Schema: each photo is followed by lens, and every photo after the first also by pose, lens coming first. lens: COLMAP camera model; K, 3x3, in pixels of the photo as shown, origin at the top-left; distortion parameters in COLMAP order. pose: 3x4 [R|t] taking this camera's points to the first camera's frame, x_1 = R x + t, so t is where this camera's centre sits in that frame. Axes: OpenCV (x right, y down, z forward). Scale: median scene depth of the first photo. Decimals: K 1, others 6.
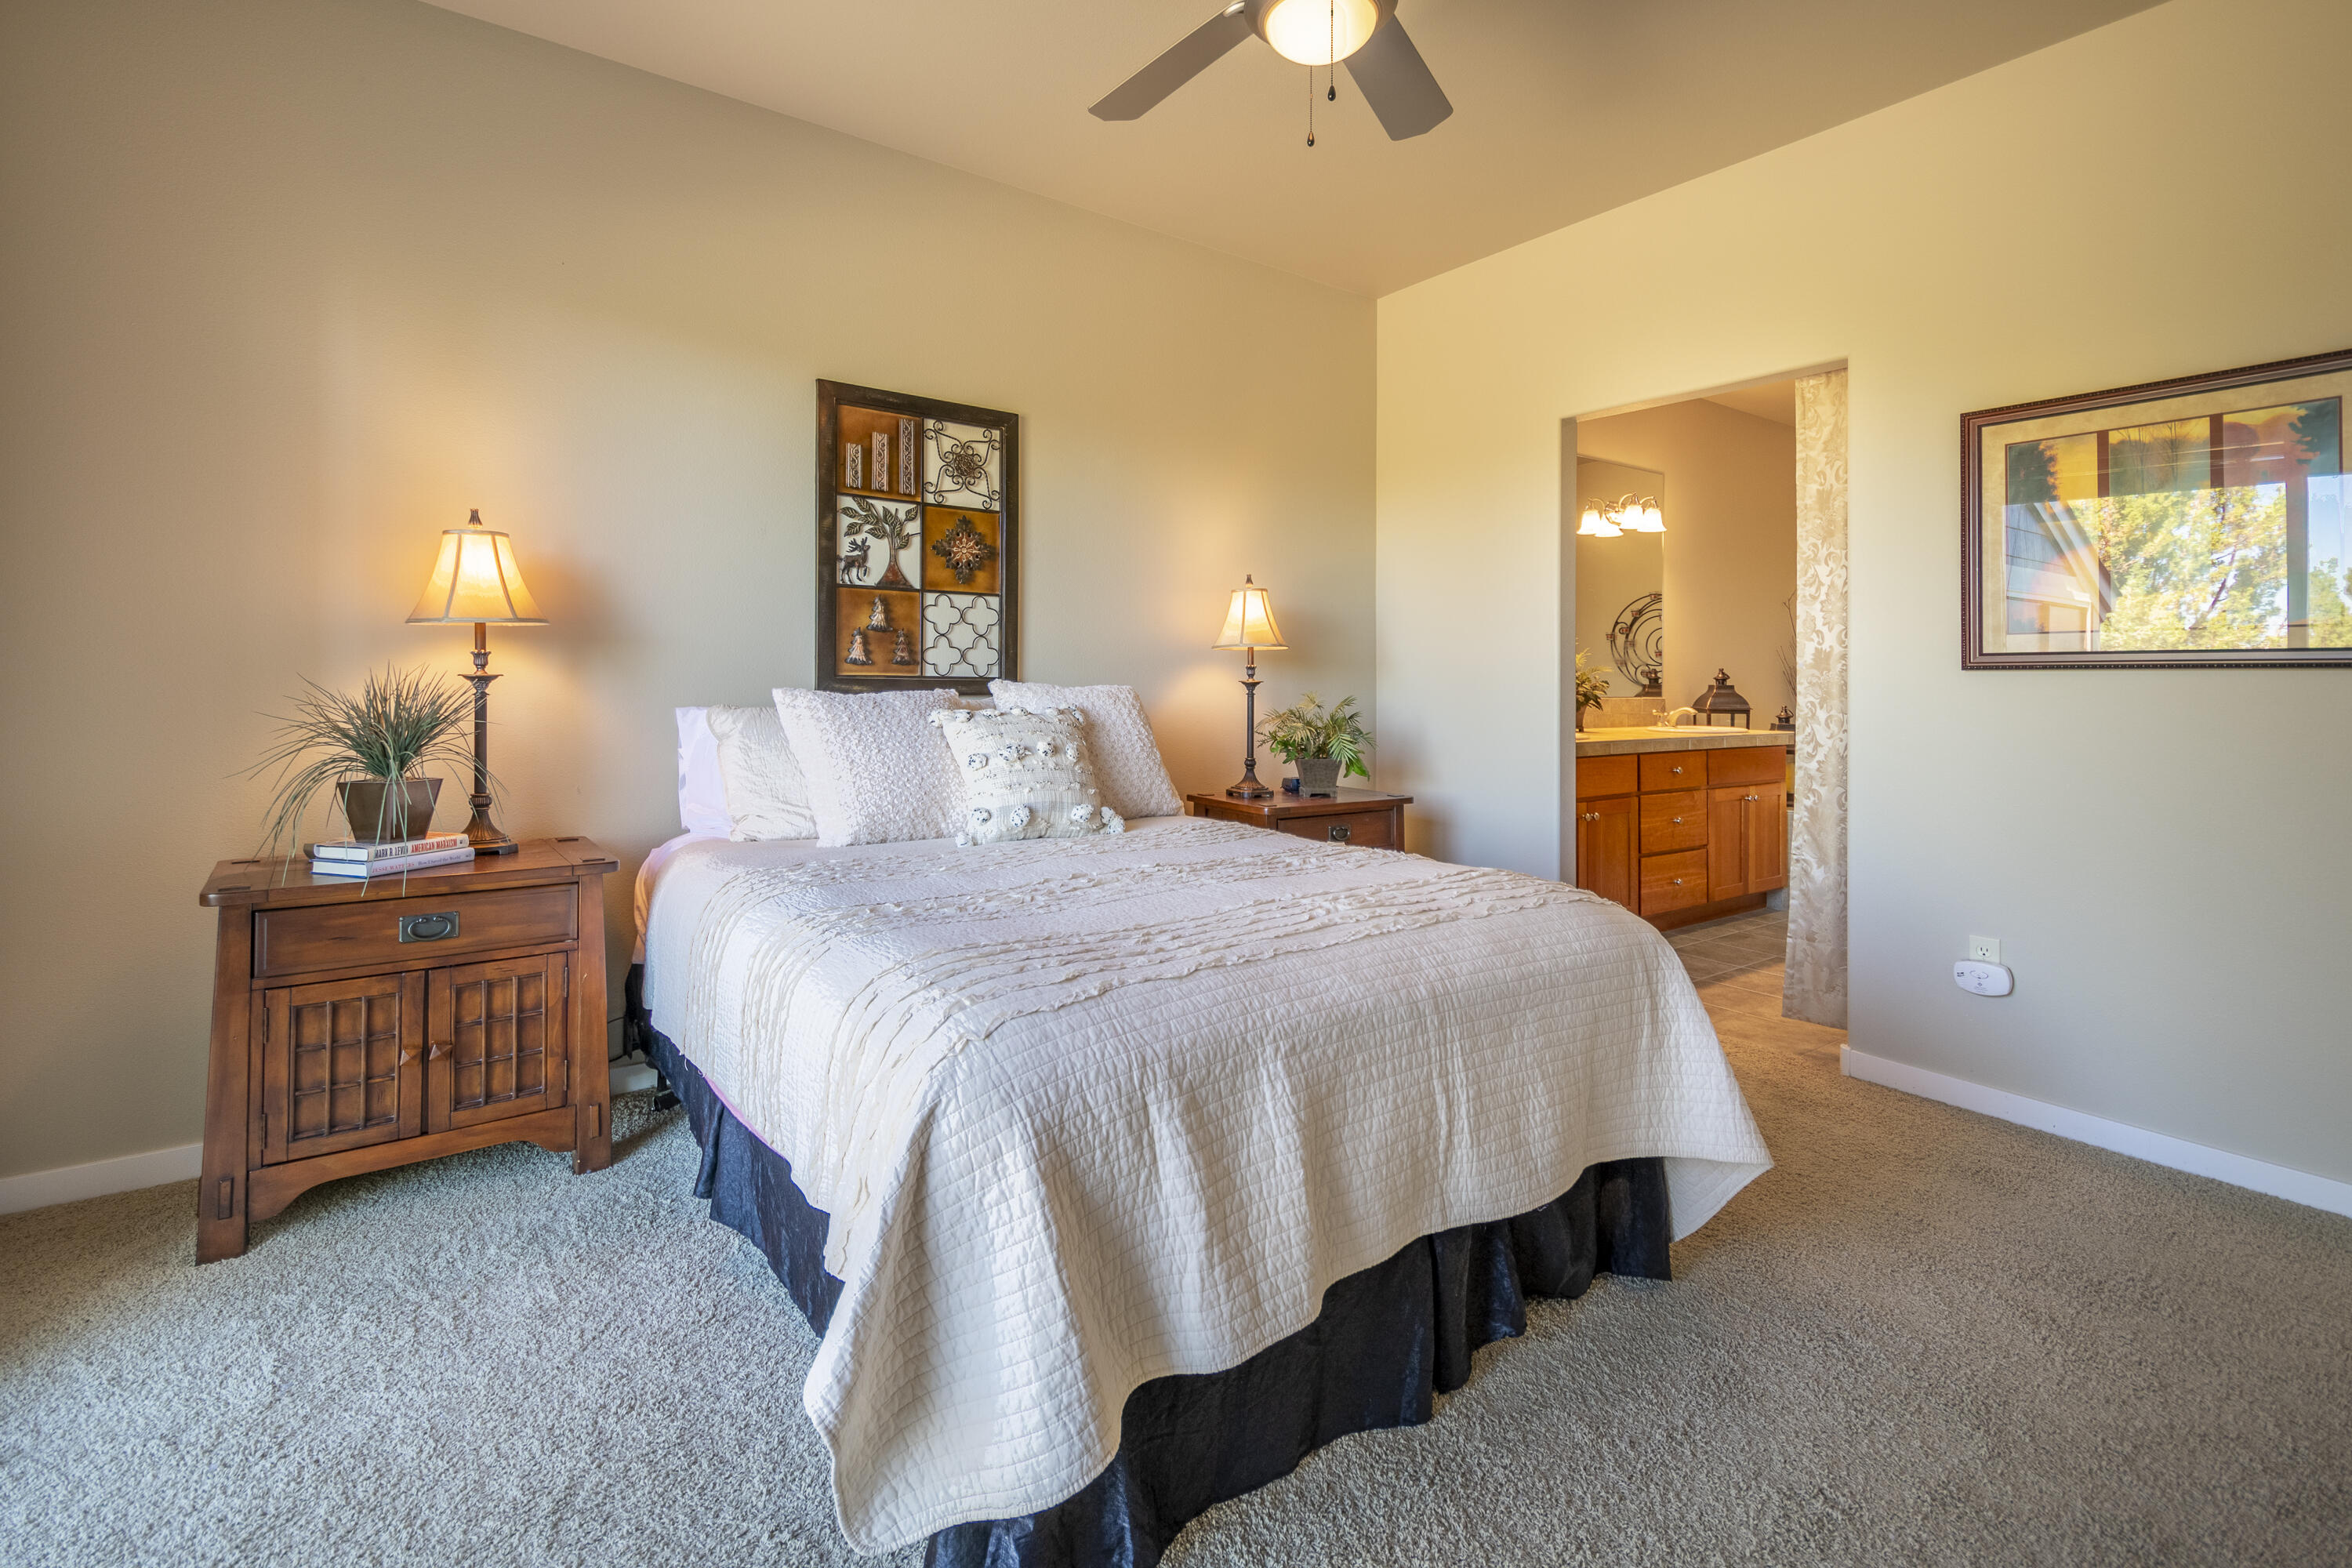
lens RADIAL K [[1083.1, 0, 1099.0], [0, 1083.1, 670.4], [0, 0, 1]] dist [0.013330, -0.004879]
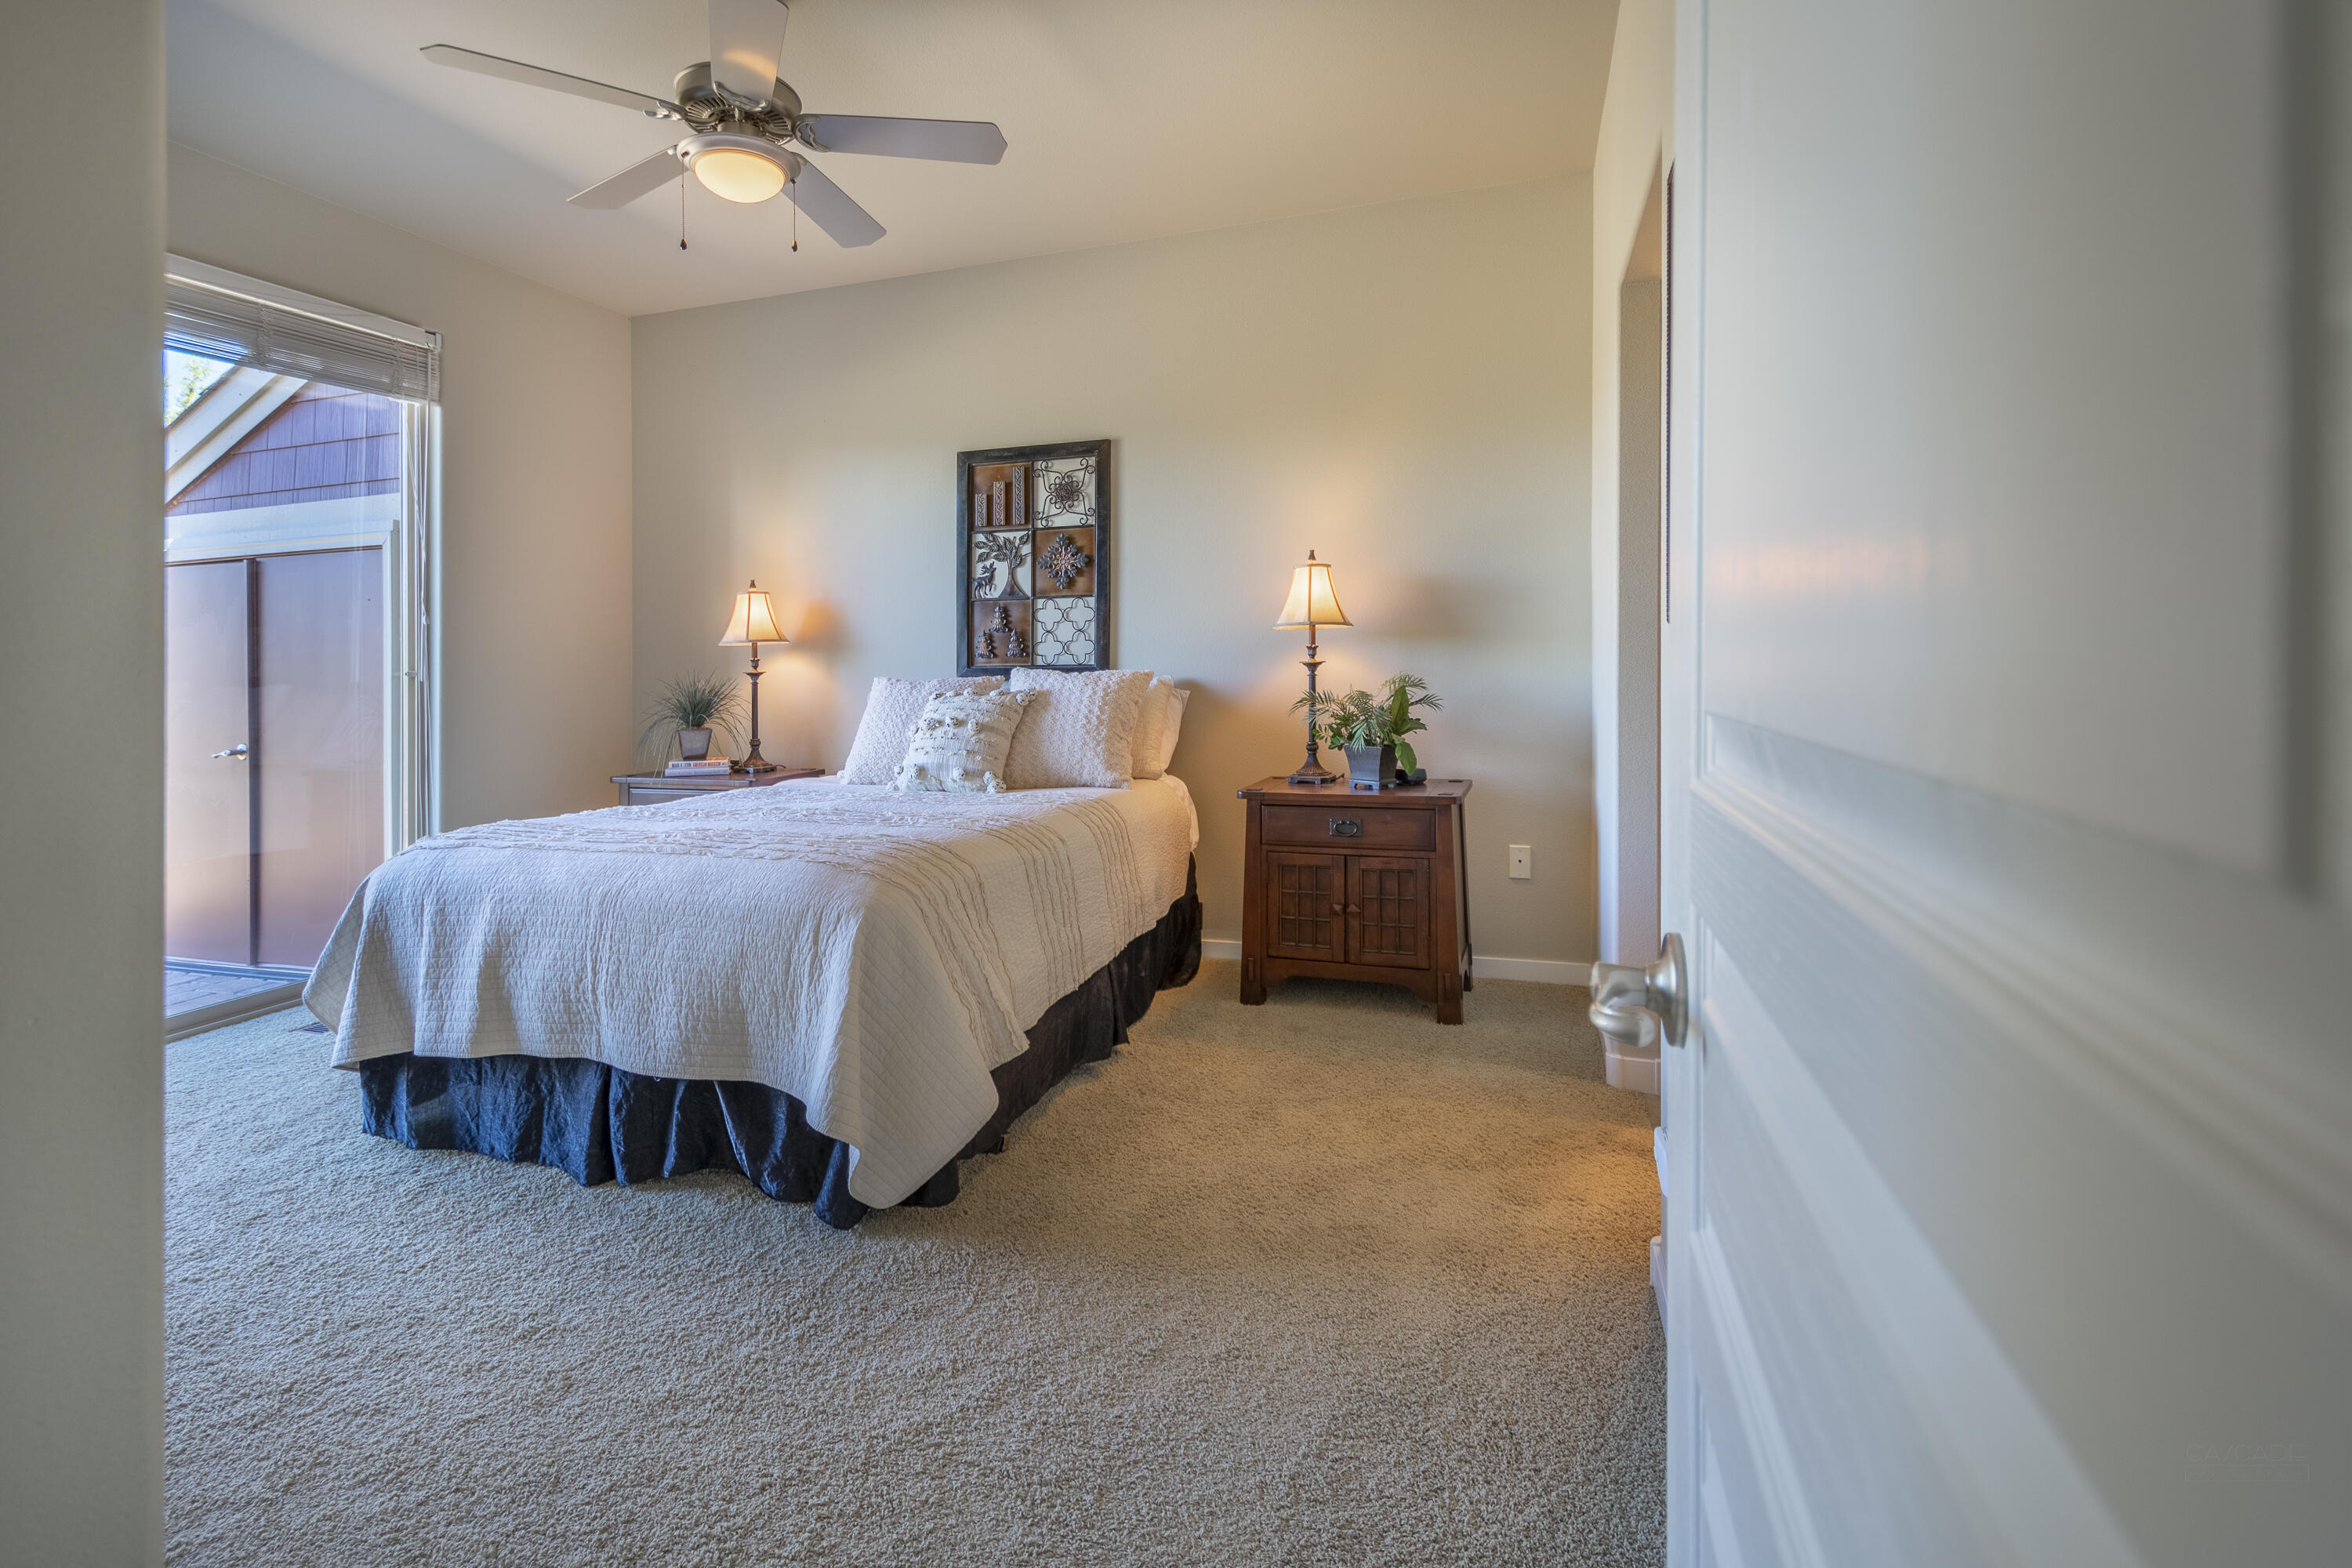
lens RADIAL K [[1083.1, 0, 1241.3], [0, 1083.1, 677.2], [0, 0, 1]] dist [0.013330, -0.004879]
pose [[0.573612, -0.006981, -0.819098, 1.011944], [0.027439, 0.999566, 0.010696, 0.012573], [0.818668, -0.028611, 0.573554, 0.462811]]
